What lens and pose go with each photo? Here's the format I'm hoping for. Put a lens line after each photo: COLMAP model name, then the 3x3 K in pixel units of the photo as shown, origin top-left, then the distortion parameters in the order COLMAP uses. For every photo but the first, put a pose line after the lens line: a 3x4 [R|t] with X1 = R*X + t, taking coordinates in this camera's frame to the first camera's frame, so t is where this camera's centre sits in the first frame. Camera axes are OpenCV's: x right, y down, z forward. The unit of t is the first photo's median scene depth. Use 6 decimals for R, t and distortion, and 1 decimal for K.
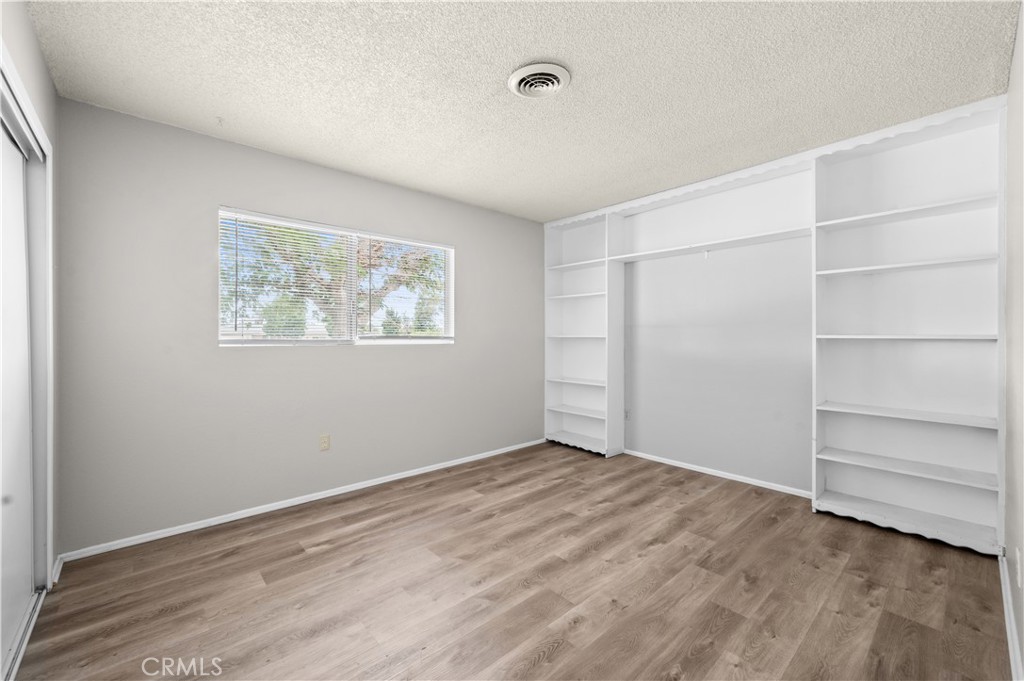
lens RADIAL K [[413.7, 0, 513.4], [0, 413.7, 337.5], [0, 0, 1]] dist [-0.001041, 0.000073]
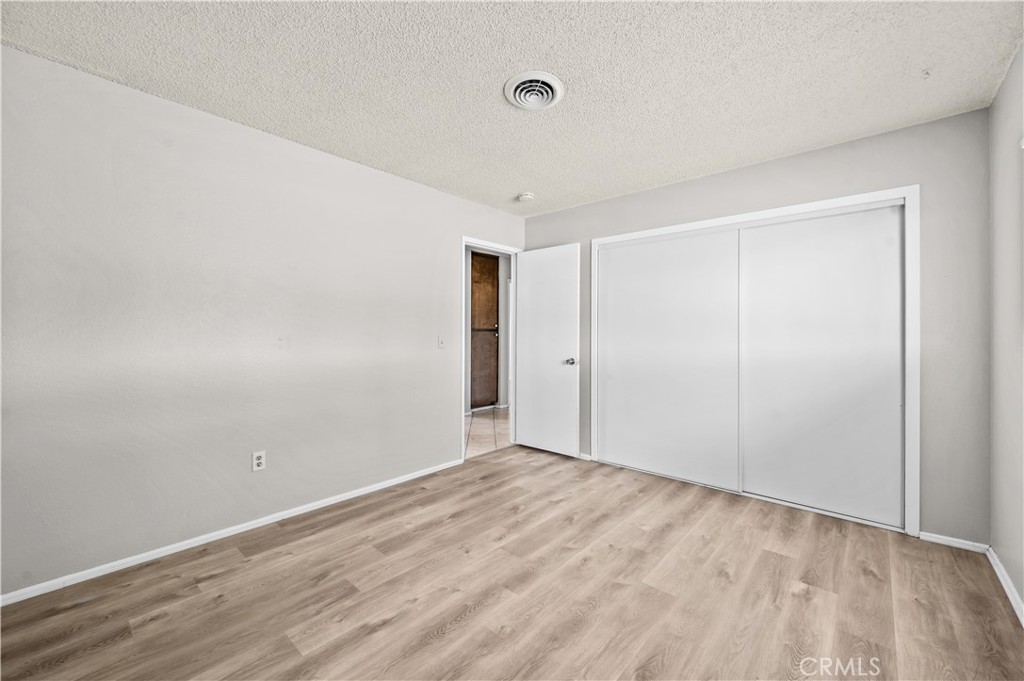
lens RADIAL K [[413.7, 0, 512.0], [0, 413.7, 336.7], [0, 0, 1]] dist [-0.001041, 0.000073]
pose [[-0.993841, -0.004607, -0.110718, 0.216204], [-0.005639, 0.999943, 0.009016, -0.005265], [0.110670, 0.009585, -0.993811, 1.913141]]
